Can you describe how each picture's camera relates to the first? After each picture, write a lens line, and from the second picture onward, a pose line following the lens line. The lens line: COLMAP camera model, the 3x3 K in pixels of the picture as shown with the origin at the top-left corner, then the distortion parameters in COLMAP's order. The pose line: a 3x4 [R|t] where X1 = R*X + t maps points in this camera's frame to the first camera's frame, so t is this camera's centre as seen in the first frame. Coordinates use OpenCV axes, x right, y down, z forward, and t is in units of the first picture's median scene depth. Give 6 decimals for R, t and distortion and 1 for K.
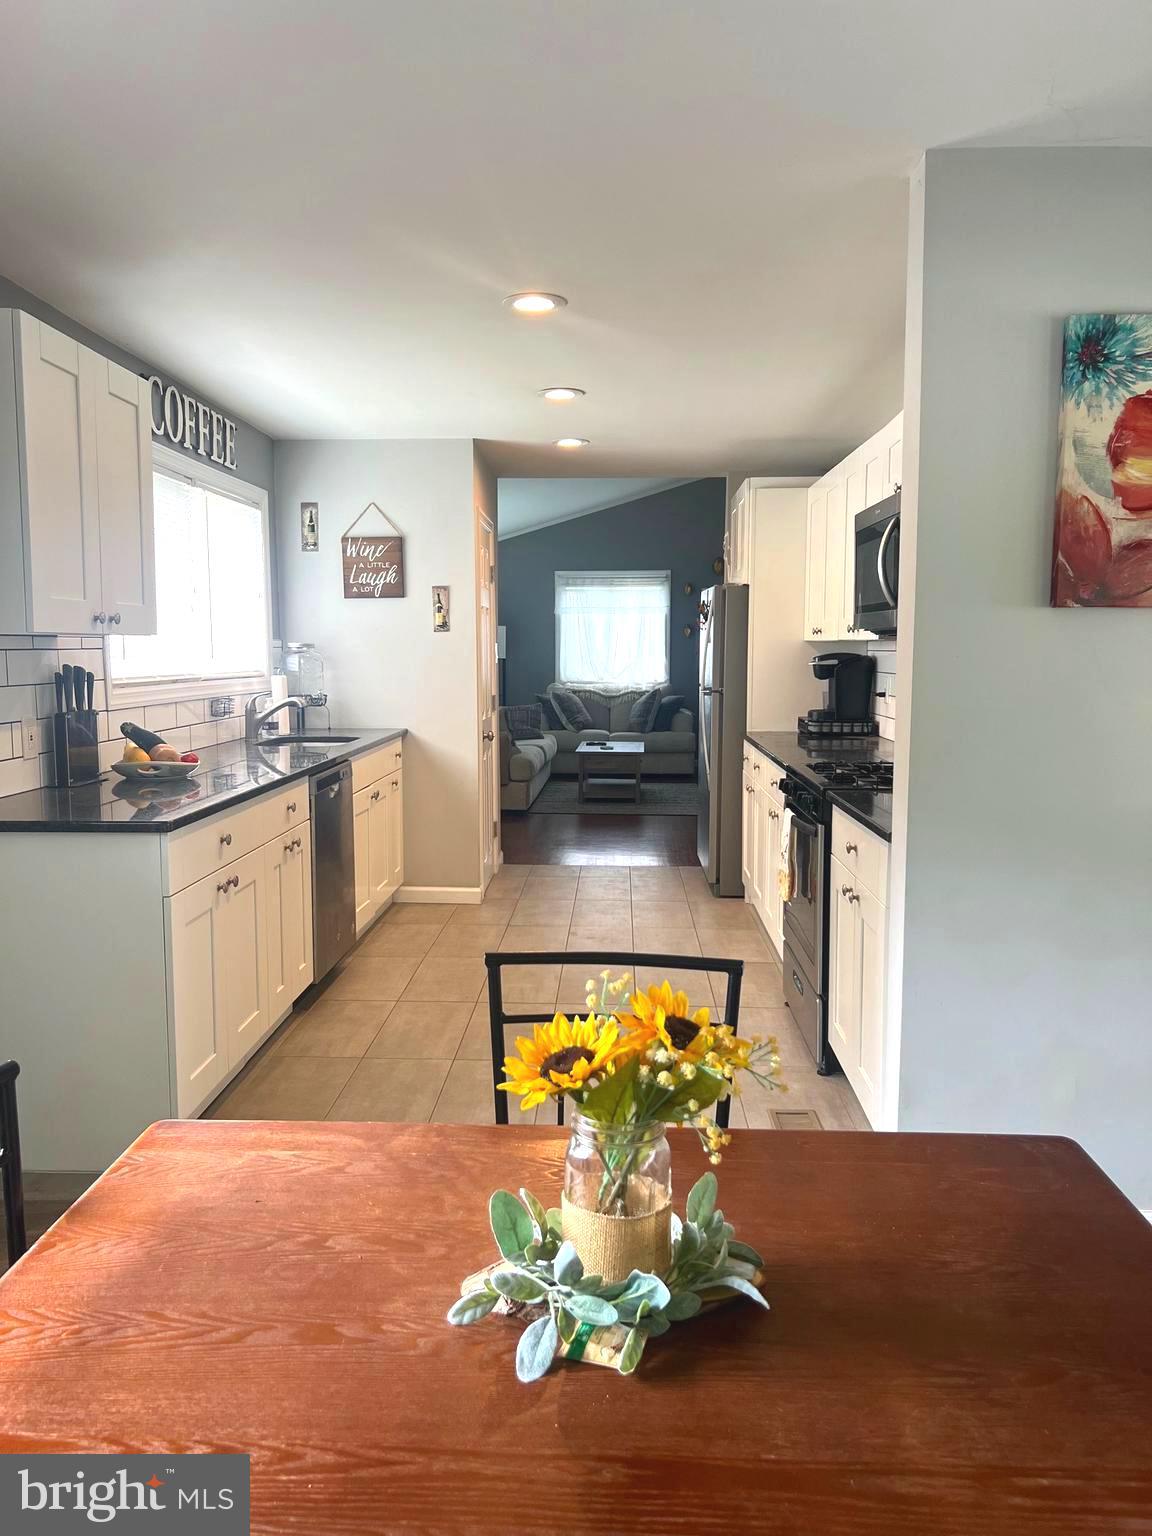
lens RADIAL K [[1153.5, 0, 576.0], [0, 1153.5, 768.0], [0, 0, 1]] dist [0.070105, -0.105554]
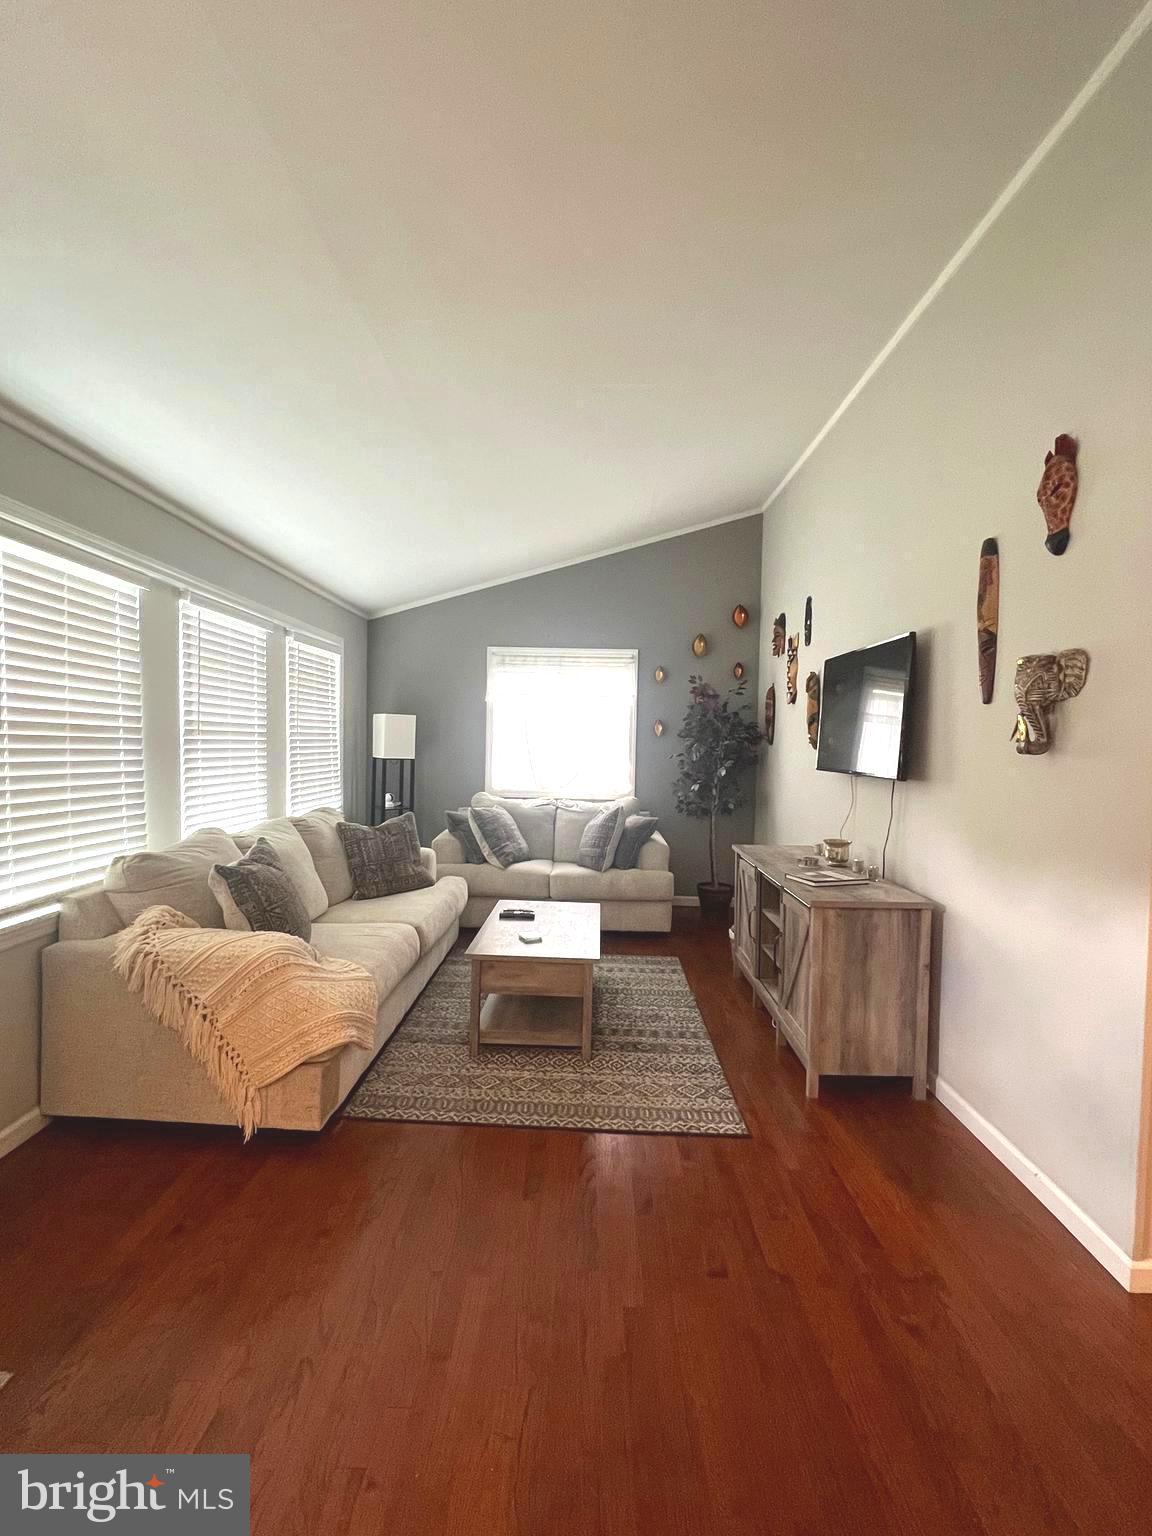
lens RADIAL K [[732.5, 0, 576.0], [0, 732.5, 768.0], [0, 0, 1]] dist [-0.000510, -0.000043]
pose [[0.999398, 0.022240, 0.026614, 0.031224], [-0.020383, 0.997468, -0.068131, -0.061866], [-0.028062, 0.067547, 0.997321, 0.552901]]
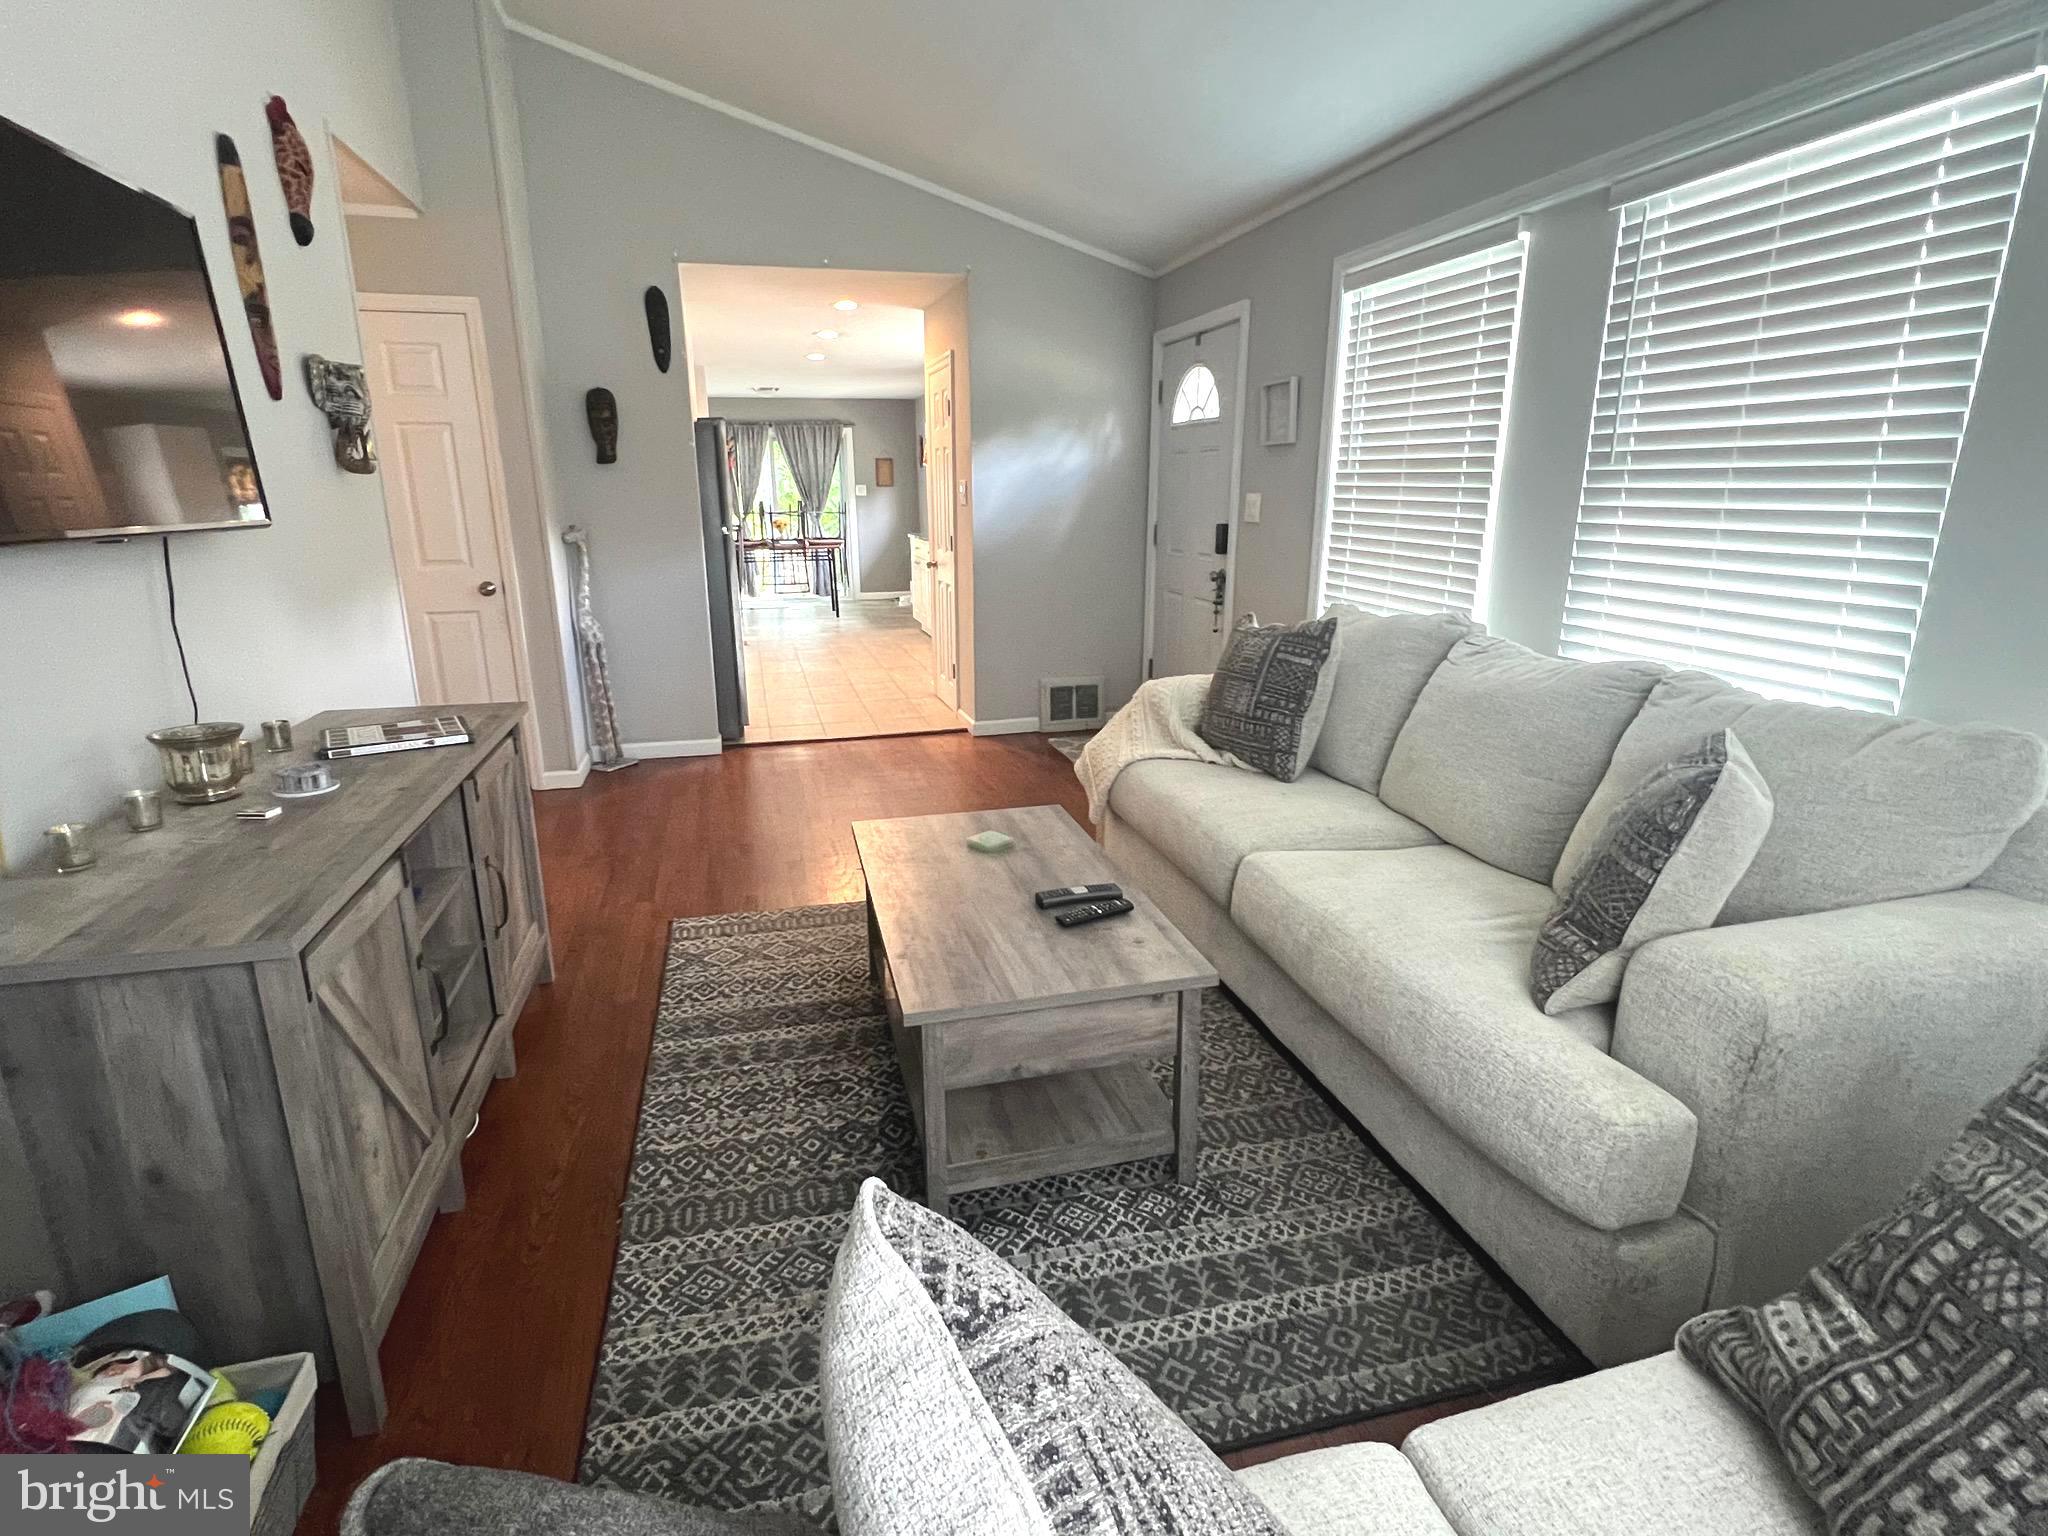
lens RADIAL K [[1026.2, 0, 1024.0], [0, 1026.2, 768.0], [0, 0, 1]] dist [-0.000775, -0.000122]
pose [[-0.954492, 0.085265, -0.285789, 0.077294], [-0.024748, 0.932311, 0.360810, -0.108490], [0.297209, 0.351463, -0.887773, 1.043062]]
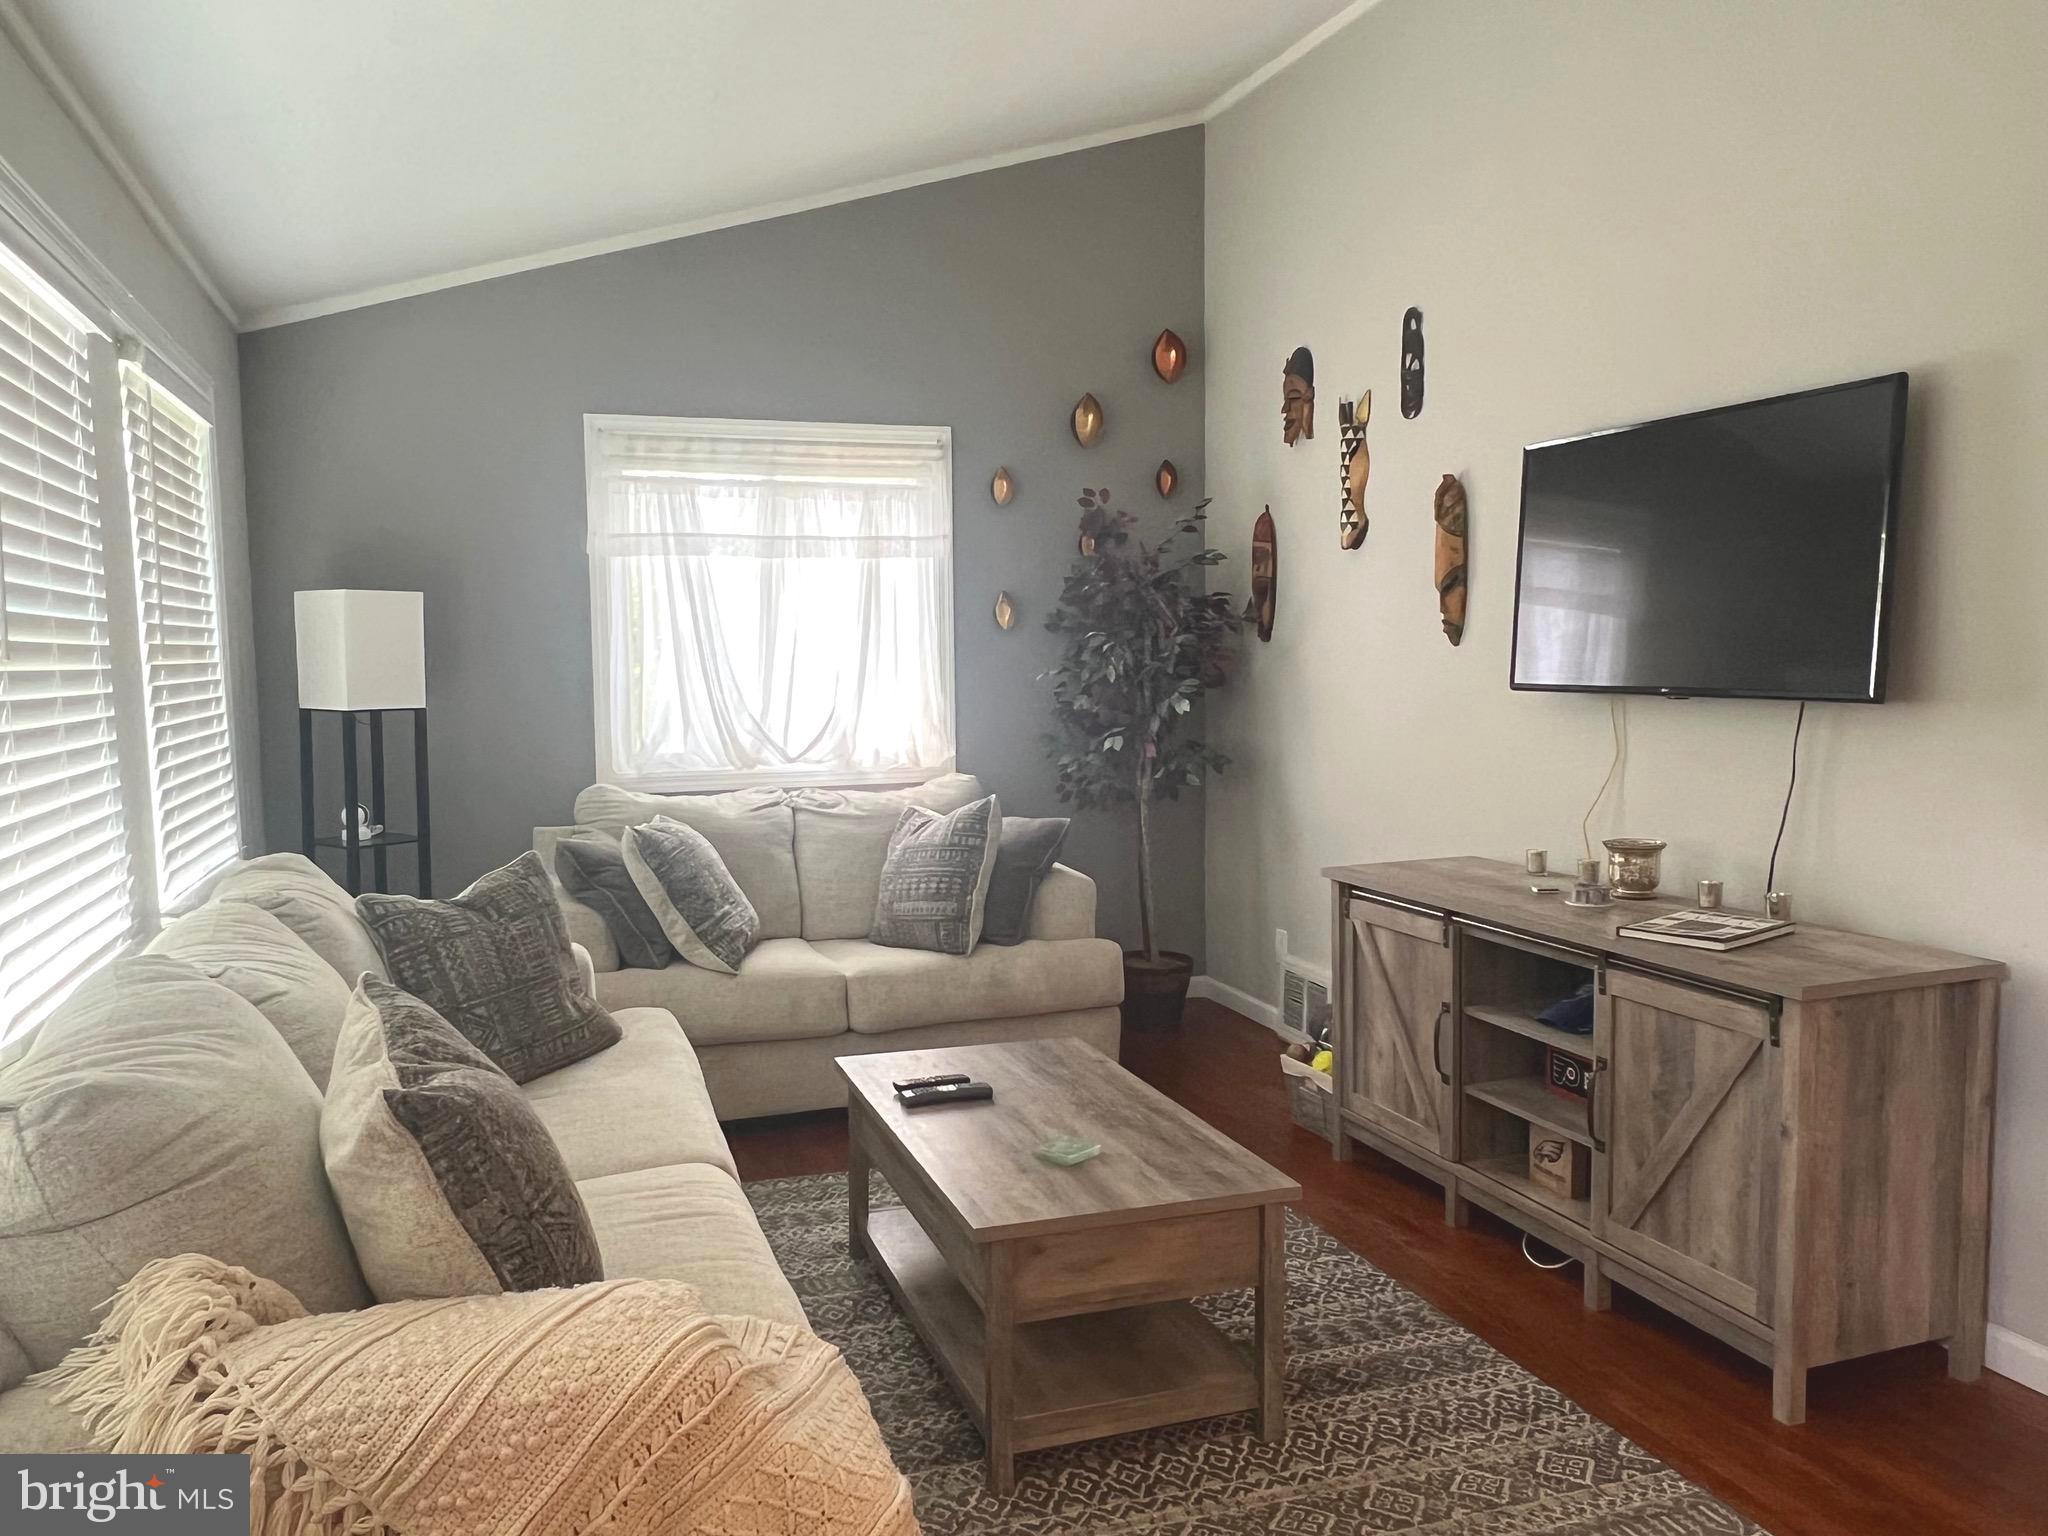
lens RADIAL K [[1520.2, 0, 1005.1], [0, 1520.2, 777.2], [0, 0, 1]] dist [0.001323, -0.007608]
pose [[0.928702, -0.040536, 0.368605, -0.070689], [0.049394, 0.998672, -0.014623, -0.068818], [-0.367523, 0.031787, 0.929471, 0.633851]]
